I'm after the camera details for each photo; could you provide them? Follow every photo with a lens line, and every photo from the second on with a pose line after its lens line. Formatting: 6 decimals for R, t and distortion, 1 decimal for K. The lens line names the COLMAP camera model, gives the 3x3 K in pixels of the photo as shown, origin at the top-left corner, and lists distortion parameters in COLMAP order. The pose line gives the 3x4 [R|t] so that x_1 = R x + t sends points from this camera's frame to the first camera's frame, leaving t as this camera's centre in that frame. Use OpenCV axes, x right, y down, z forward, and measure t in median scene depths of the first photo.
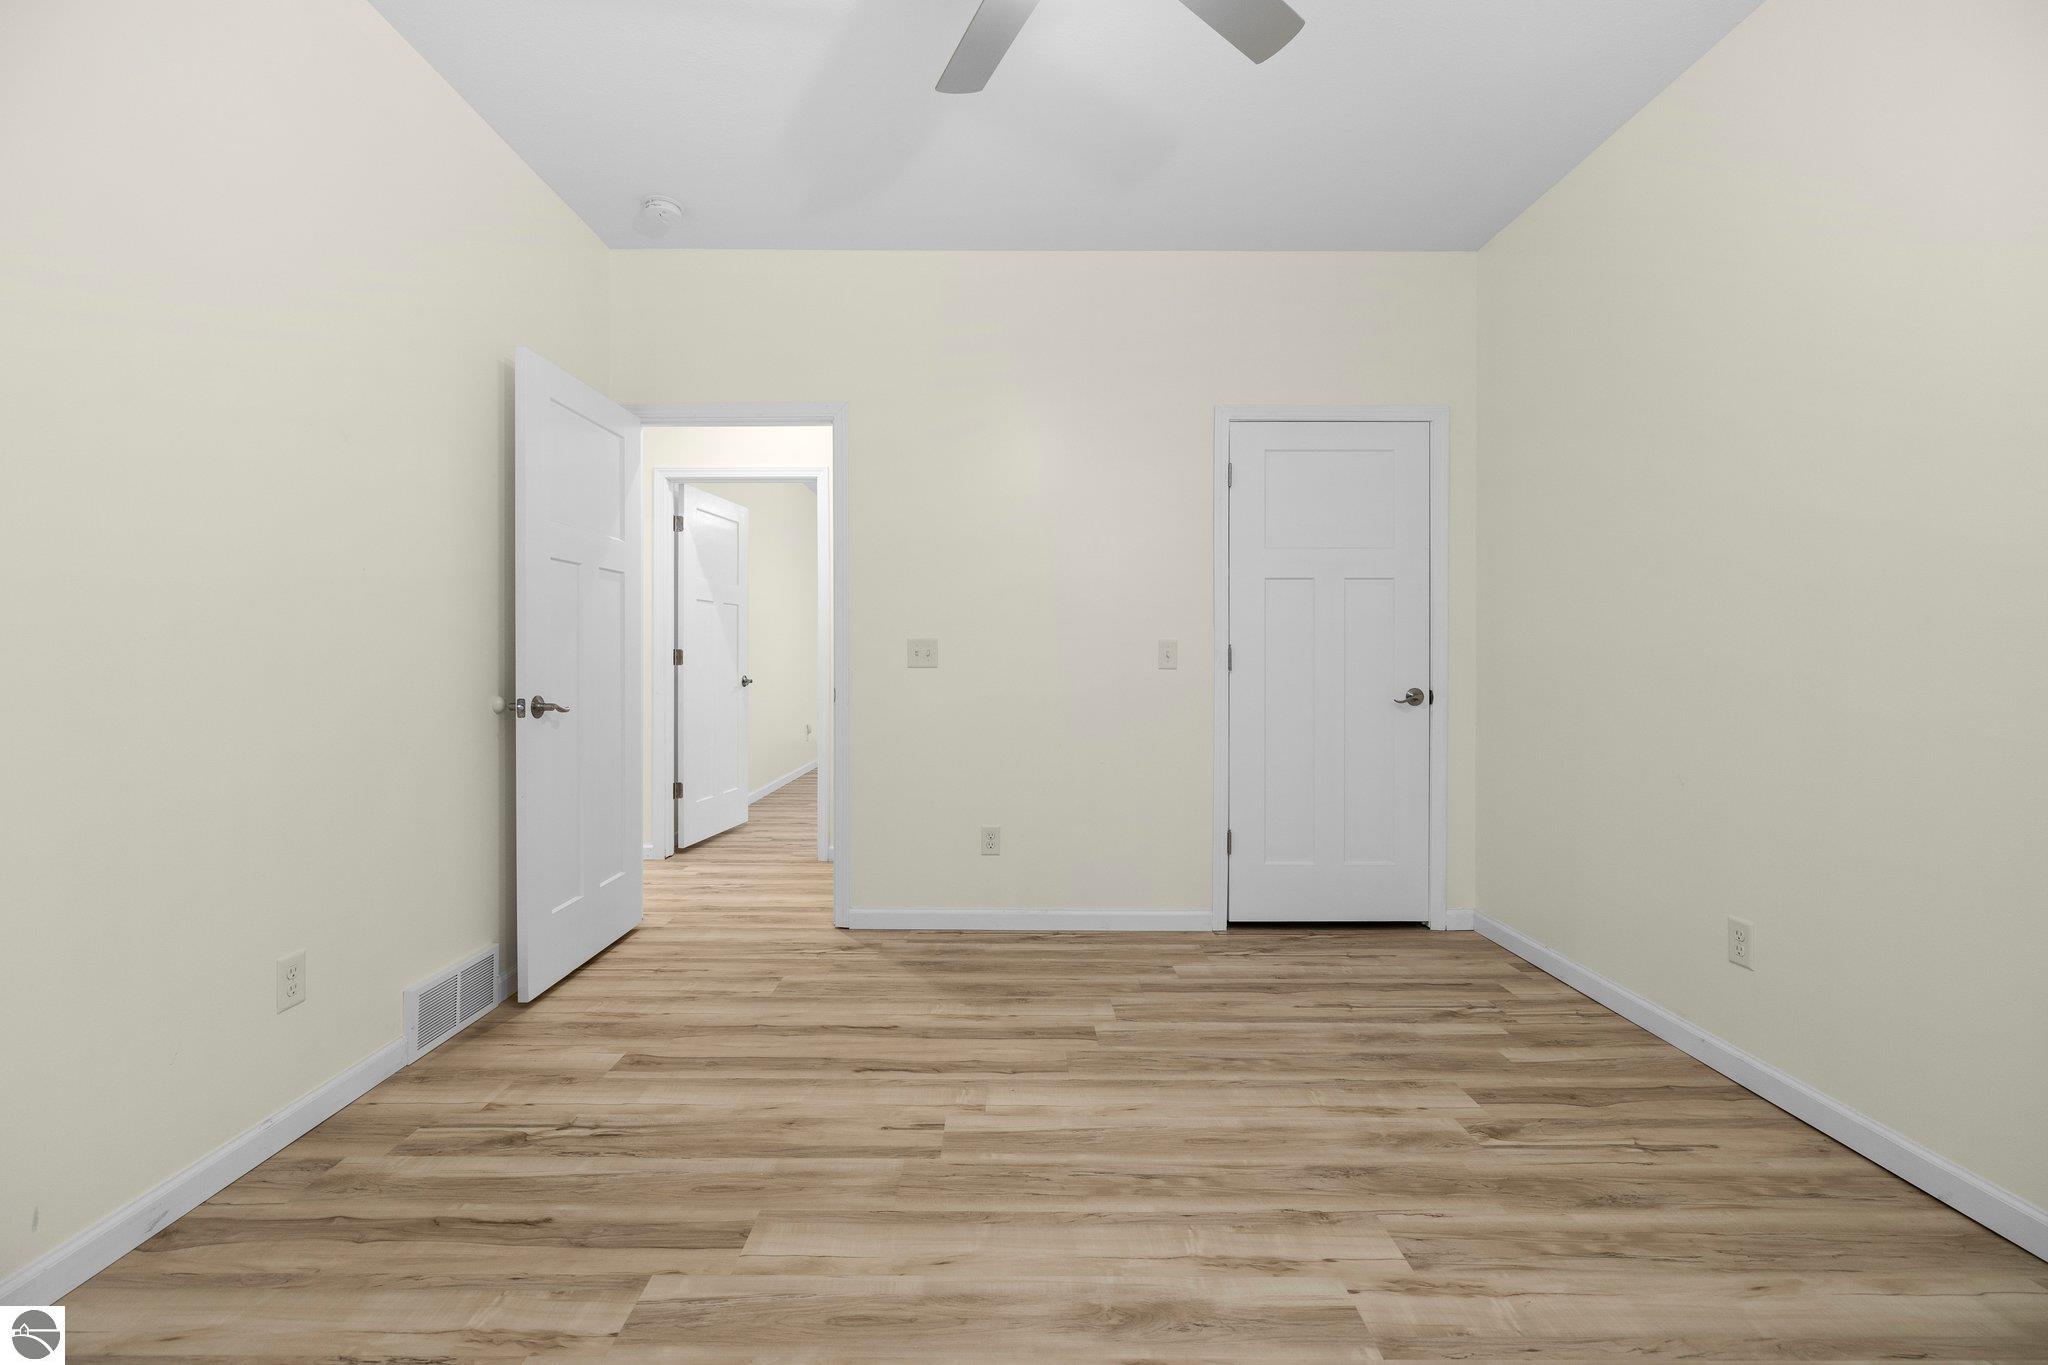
lens RADIAL K [[873.7, 0, 1024.0], [0, 873.7, 682.5], [0, 0, 1]] dist [0.000732, 0.000089]
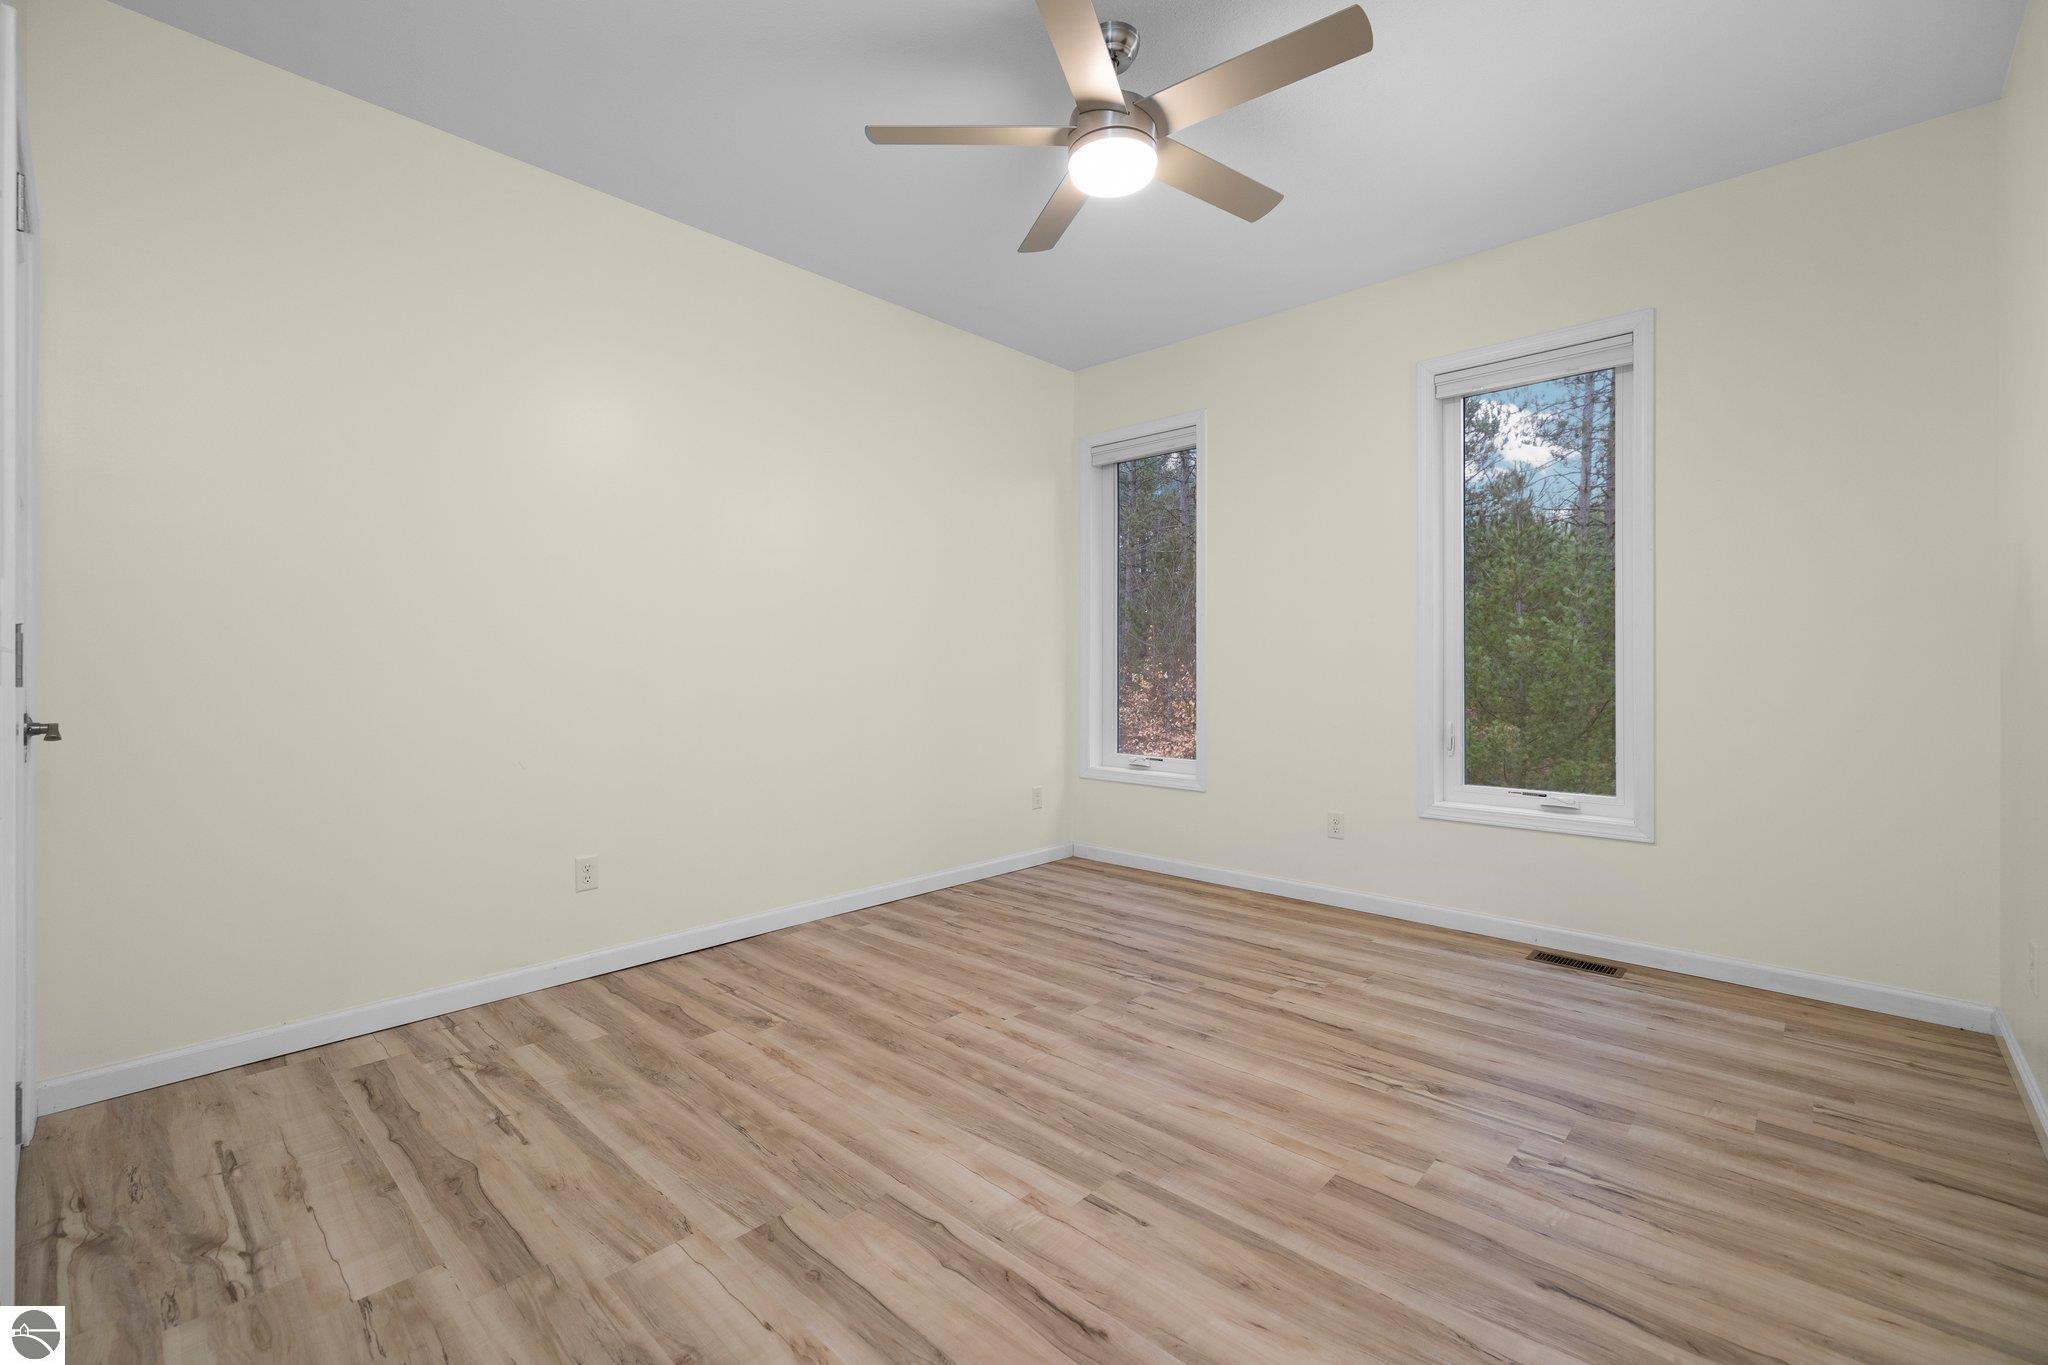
lens RADIAL K [[873.7, 0, 1024.0], [0, 873.7, 682.5], [0, 0, 1]] dist [0.000732, 0.000089]
pose [[-0.727019, -0.017604, 0.686391, -0.637055], [0.014984, 0.999026, 0.041494, -0.040839], [-0.686454, 0.040452, -0.726048, 1.660955]]
